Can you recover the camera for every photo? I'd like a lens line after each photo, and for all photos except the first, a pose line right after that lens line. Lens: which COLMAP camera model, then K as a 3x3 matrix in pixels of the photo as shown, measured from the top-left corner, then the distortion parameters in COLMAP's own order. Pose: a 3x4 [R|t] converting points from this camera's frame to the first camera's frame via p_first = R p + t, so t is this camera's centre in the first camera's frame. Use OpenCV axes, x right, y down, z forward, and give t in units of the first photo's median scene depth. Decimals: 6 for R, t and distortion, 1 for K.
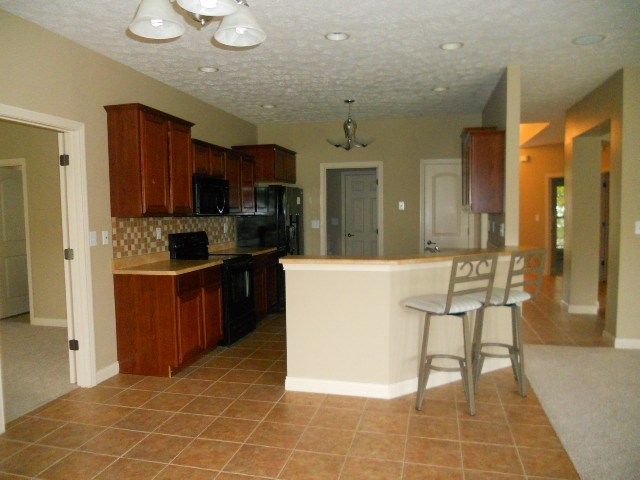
lens RADIAL K [[485.5, 0, 303.7], [0, 485.5, 245.7], [0, 0, 1]] dist [-0.037689, -0.002956]
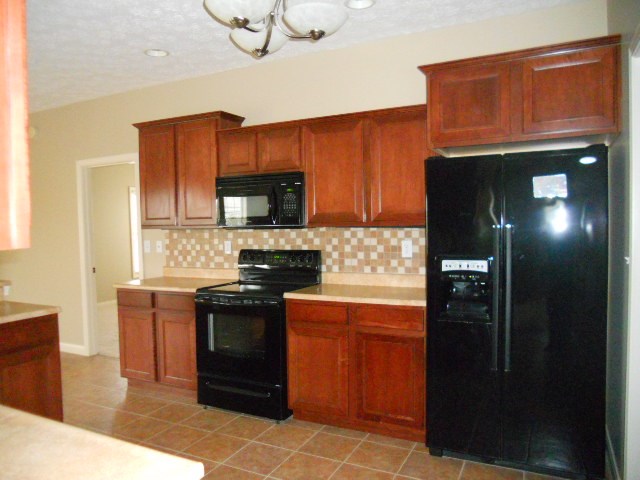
lens RADIAL K [[485.5, 0, 319.3], [0, 485.5, 241.1], [0, 0, 1]] dist [-0.037689, -0.002956]
pose [[-0.197577, 0.059100, -0.978504, 0.536698], [-0.043062, 0.996694, 0.068894, -0.105990], [0.979341, 0.055748, -0.194379, 1.352378]]
